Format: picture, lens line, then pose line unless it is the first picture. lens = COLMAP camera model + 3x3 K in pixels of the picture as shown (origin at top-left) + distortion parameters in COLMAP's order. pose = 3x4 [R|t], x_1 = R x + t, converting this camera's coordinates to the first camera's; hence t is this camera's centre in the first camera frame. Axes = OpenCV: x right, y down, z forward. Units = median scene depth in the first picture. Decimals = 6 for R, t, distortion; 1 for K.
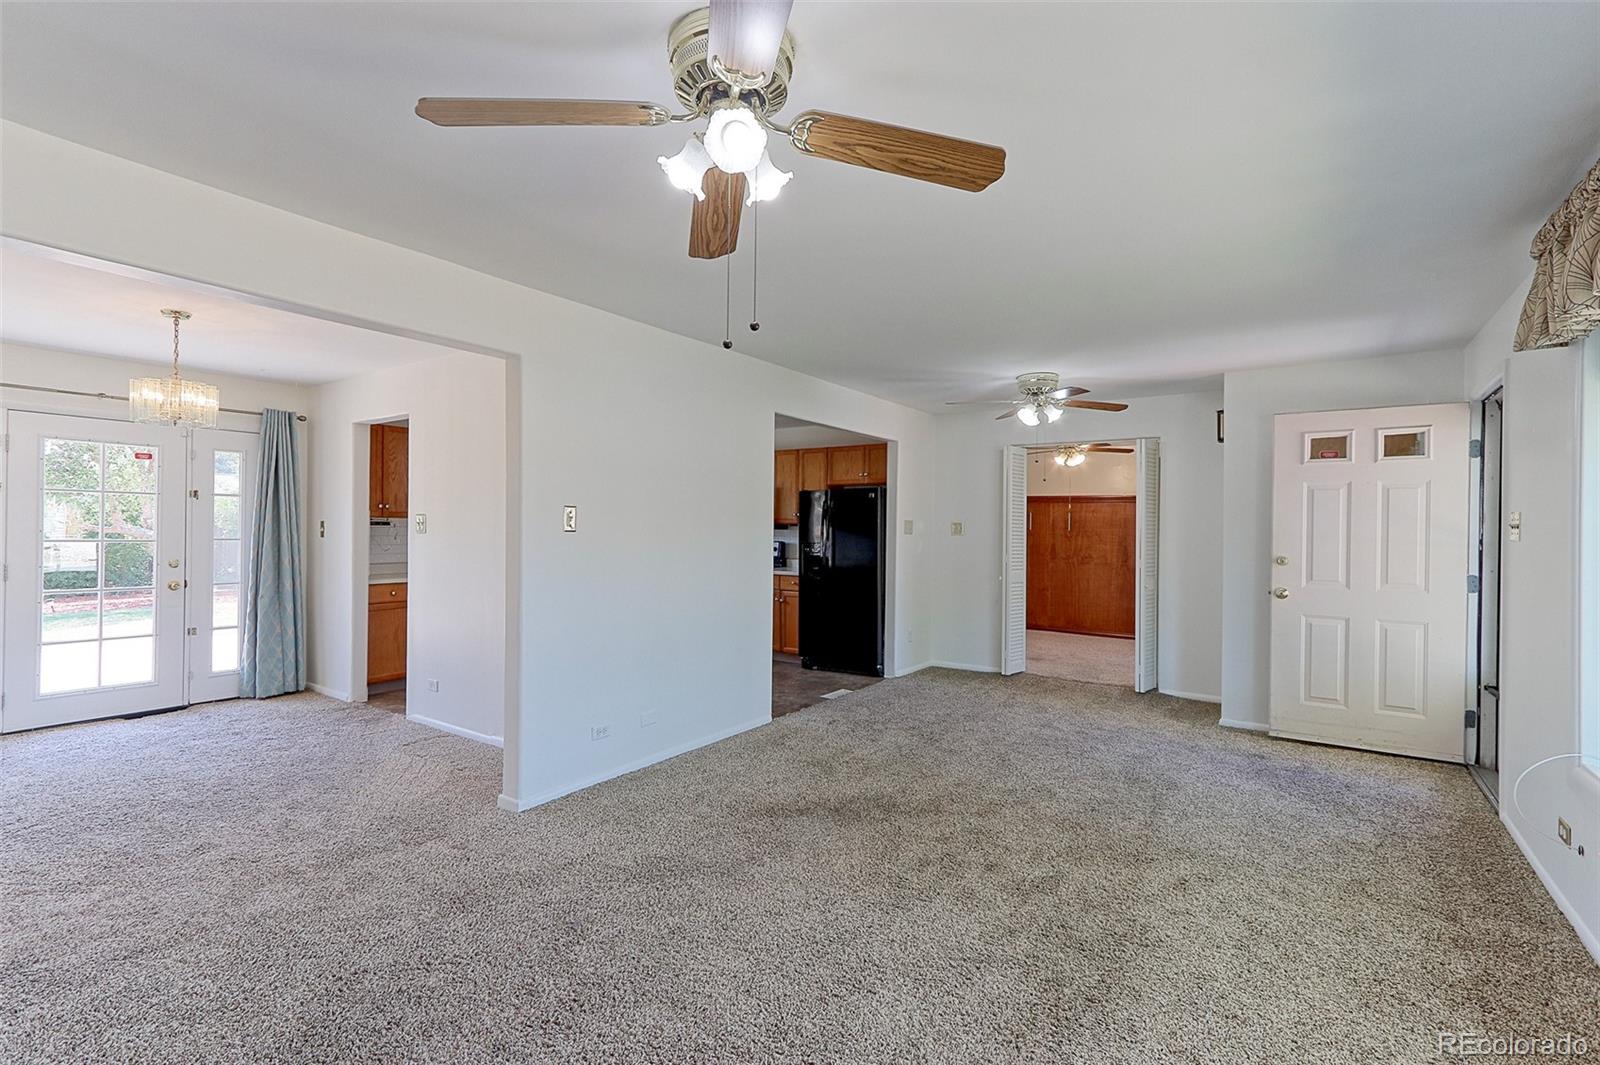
lens RADIAL K [[738.6, 0, 800.4], [0, 738.6, 529.8], [0, 0, 1]] dist [0.003397, 0.001867]
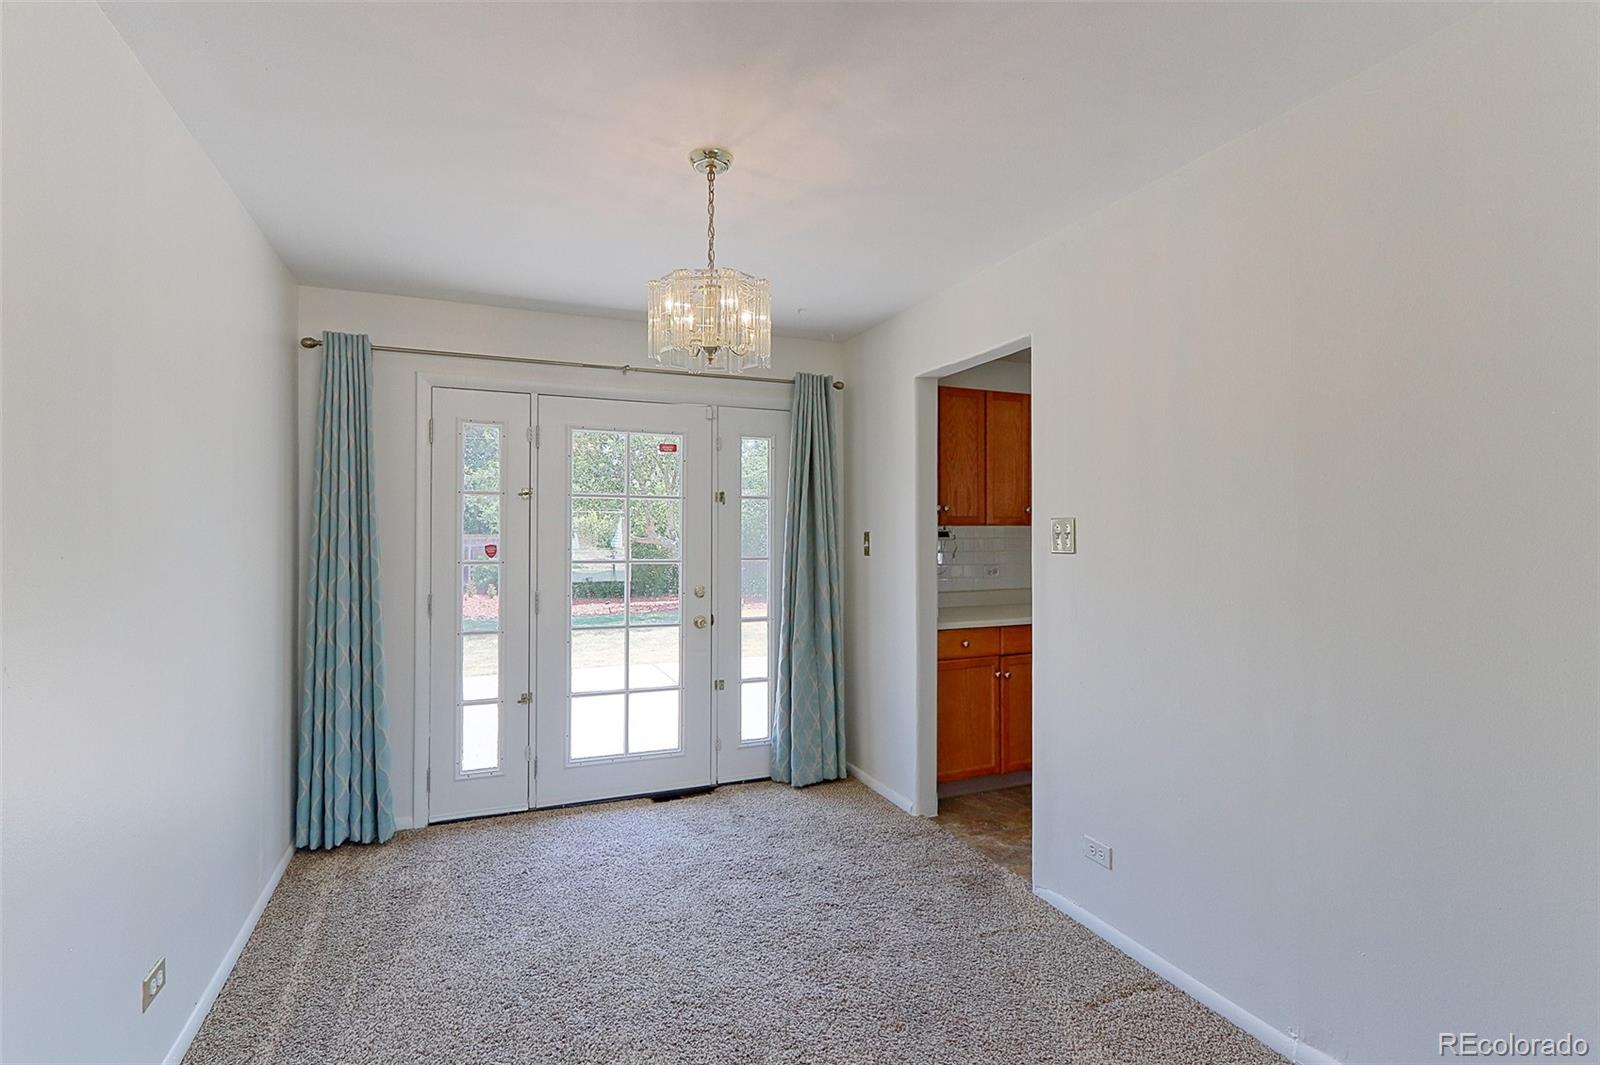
lens RADIAL K [[738.6, 0, 797.8], [0, 738.6, 521.8], [0, 0, 1]] dist [0.003397, 0.001867]
pose [[0.851001, -0.019409, -0.524805, -0.356811], [0.010392, 0.999744, -0.020122, -0.008447], [0.525061, 0.011670, 0.850985, 0.403625]]
